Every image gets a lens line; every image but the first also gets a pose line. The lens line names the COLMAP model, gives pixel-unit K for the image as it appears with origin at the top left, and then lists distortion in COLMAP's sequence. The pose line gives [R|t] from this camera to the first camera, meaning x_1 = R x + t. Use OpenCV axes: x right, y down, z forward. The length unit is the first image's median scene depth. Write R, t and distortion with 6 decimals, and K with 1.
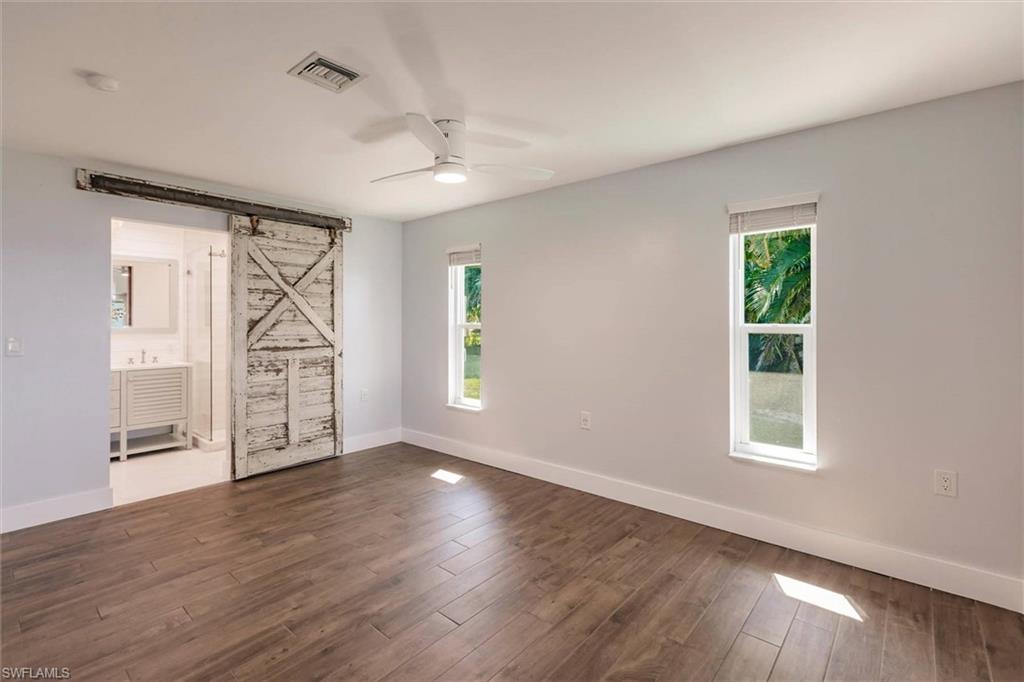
lens RADIAL K [[459.3, 0, 505.9], [0, 459.3, 320.8], [0, 0, 1]] dist [0.001602, -0.000927]
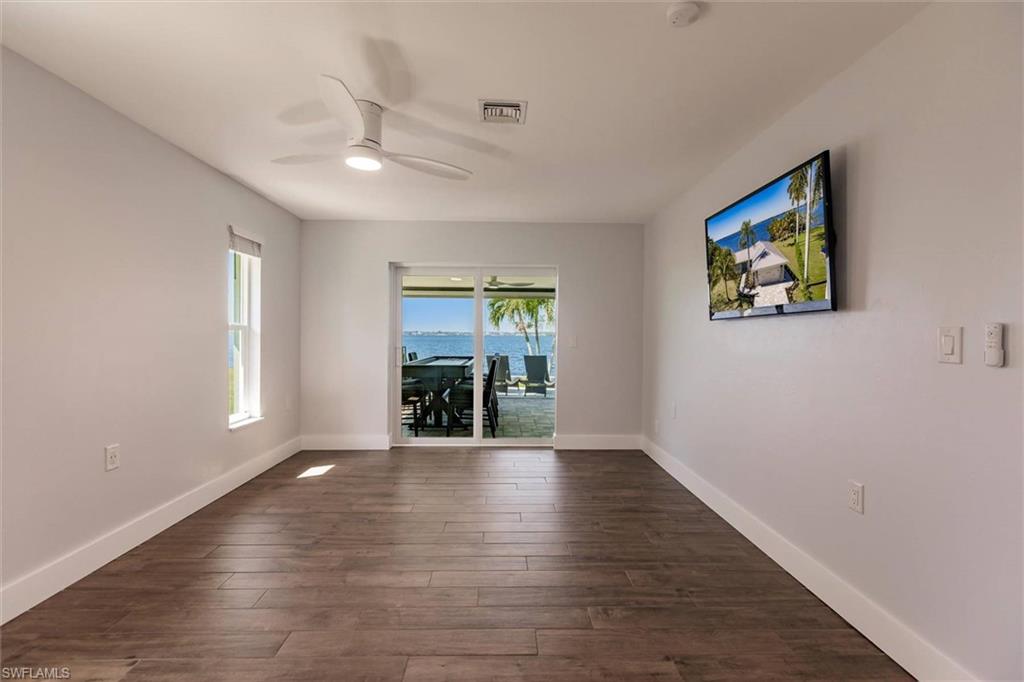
lens RADIAL K [[459.3, 0, 510.0], [0, 459.3, 341.6], [0, 0, 1]] dist [0.001602, -0.000927]
pose [[-0.671715, -0.018513, 0.740578, -0.978188], [-0.011137, 0.999827, 0.014892, 0.033606], [-0.740726, 0.001756, -0.671805, 1.348346]]
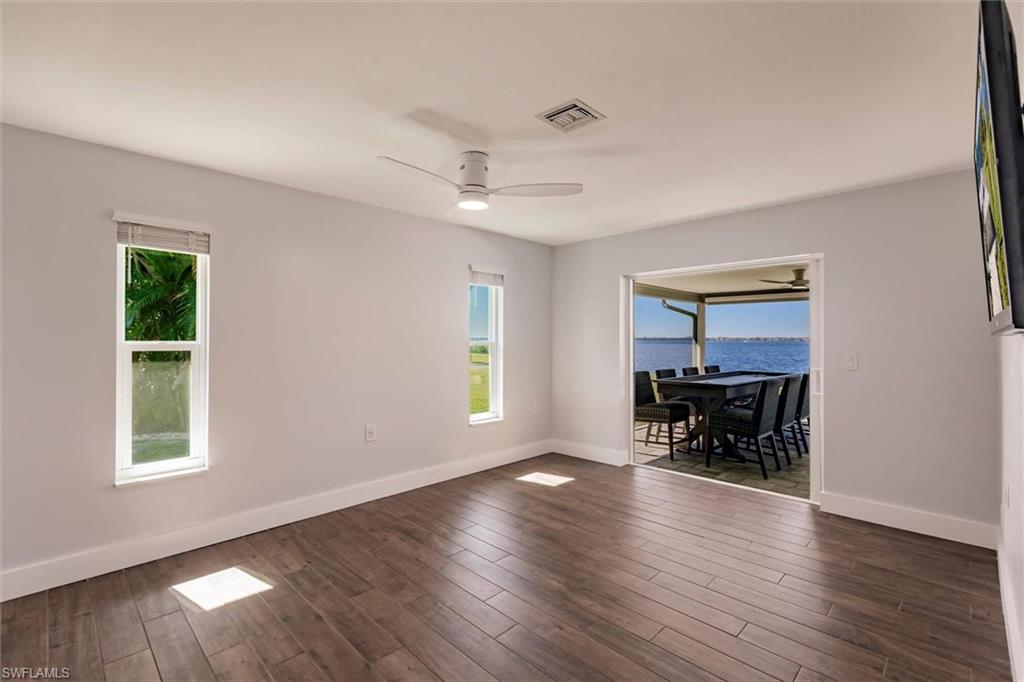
lens RADIAL K [[459.3, 0, 506.8], [0, 459.3, 334.6], [0, 0, 1]] dist [0.001602, -0.000927]
pose [[0.077906, 0.008703, 0.996923, -1.128476], [-0.002839, 0.999960, -0.008508, -0.001246], [-0.996957, -0.002168, 0.077927, 0.801135]]
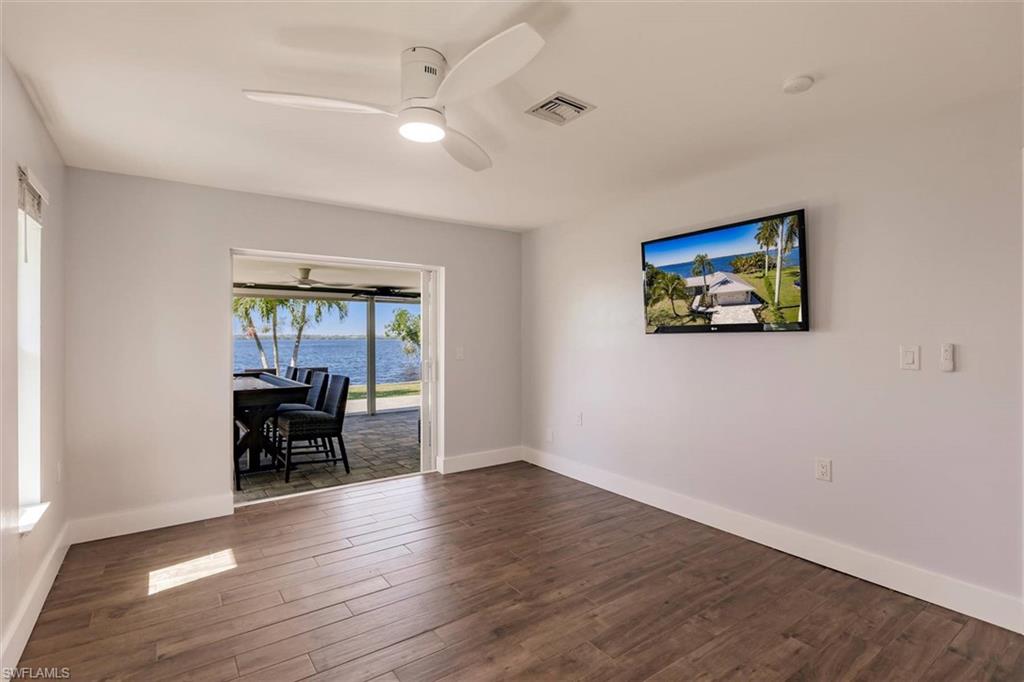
lens RADIAL K [[489.8, 0, 511.1], [0, 489.8, 339.6], [0, 0, 1]] dist [-0.001655, -0.001476]
pose [[-0.972530, -0.000125, 0.232778, -0.408714], [0.000458, 0.999997, 0.002448, 0.003885], [-0.232778, 0.002487, -0.972527, 1.622412]]
